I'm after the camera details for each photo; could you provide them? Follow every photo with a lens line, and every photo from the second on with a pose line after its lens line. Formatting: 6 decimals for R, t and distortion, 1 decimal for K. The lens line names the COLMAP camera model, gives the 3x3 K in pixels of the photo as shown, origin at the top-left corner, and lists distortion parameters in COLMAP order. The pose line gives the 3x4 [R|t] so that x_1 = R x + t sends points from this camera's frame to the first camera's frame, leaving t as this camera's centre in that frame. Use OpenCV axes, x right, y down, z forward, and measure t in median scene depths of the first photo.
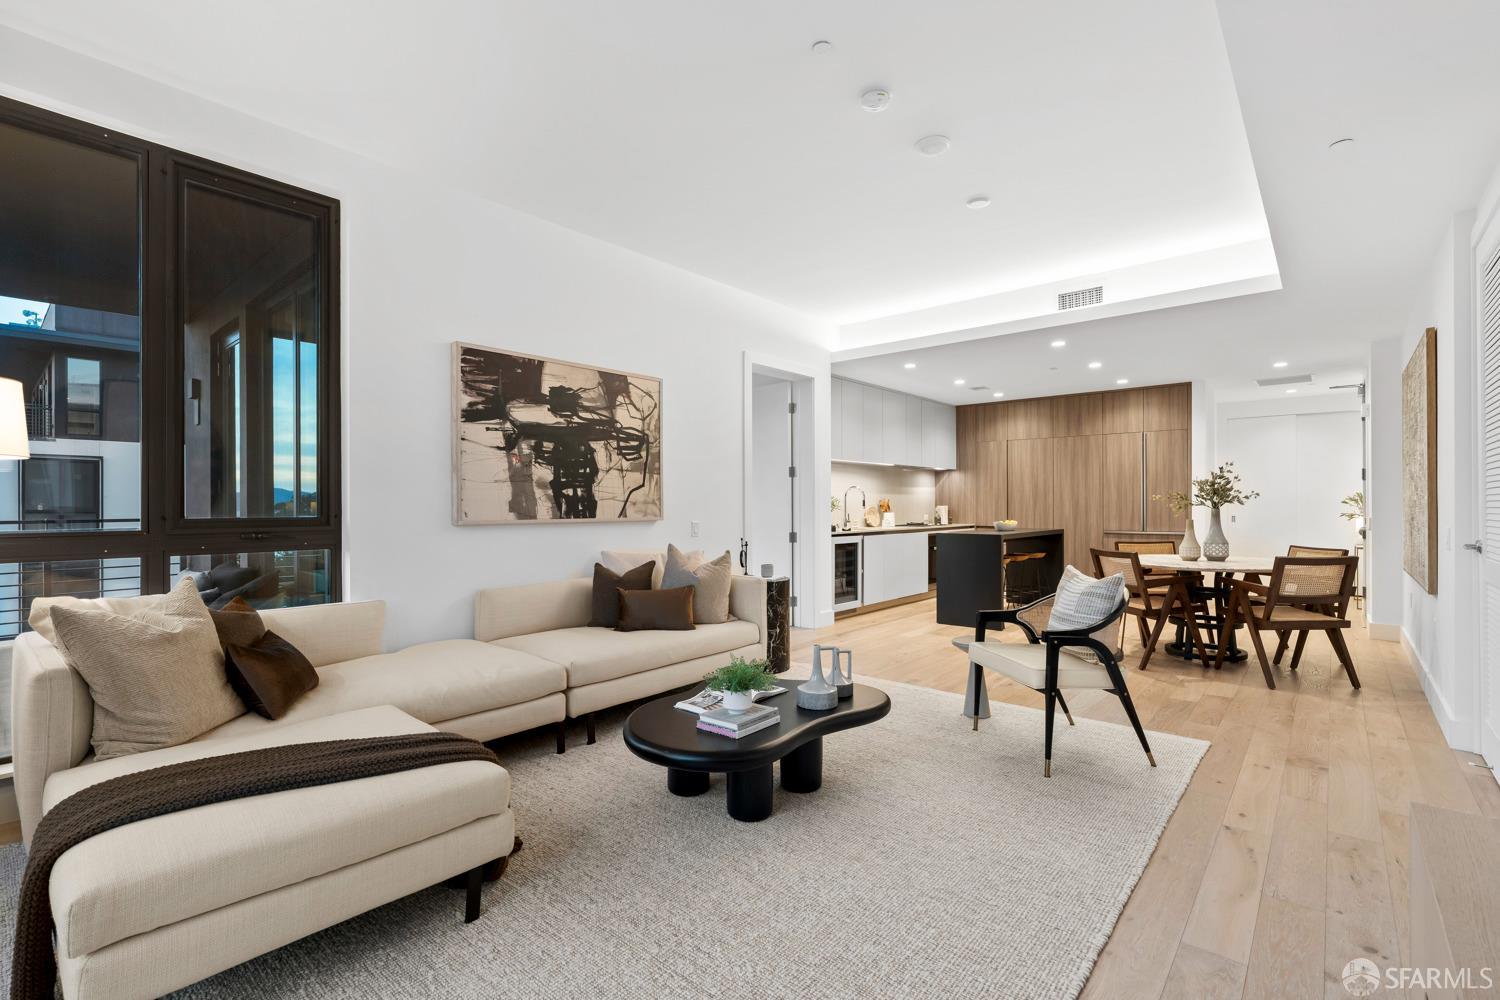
lens RADIAL K [[681.8, 0, 760.1], [0, 681.8, 500.9], [0, 0, 1]] dist [-0.006015, 0.002419]
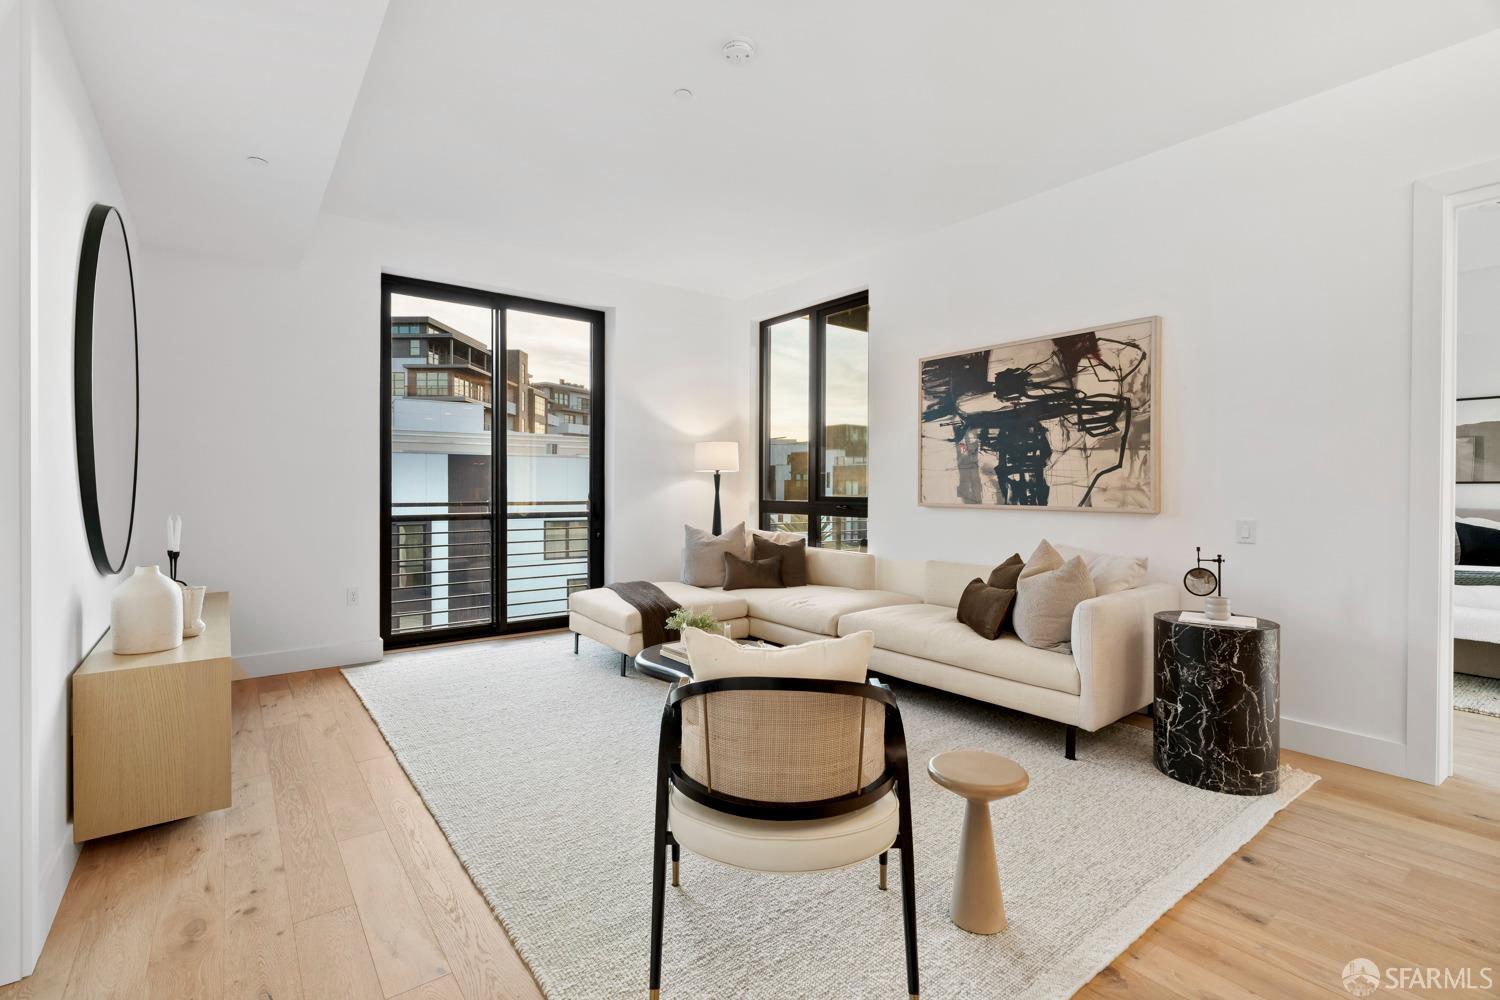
lens RADIAL K [[681.8, 0, 750.7], [0, 681.8, 492.5], [0, 0, 1]] dist [-0.006015, 0.002419]
pose [[-0.200249, 0.010832, -0.979685, 0.716762], [0.005041, 0.999937, 0.010026, -0.002872], [0.979732, -0.002931, -0.200291, 0.805905]]
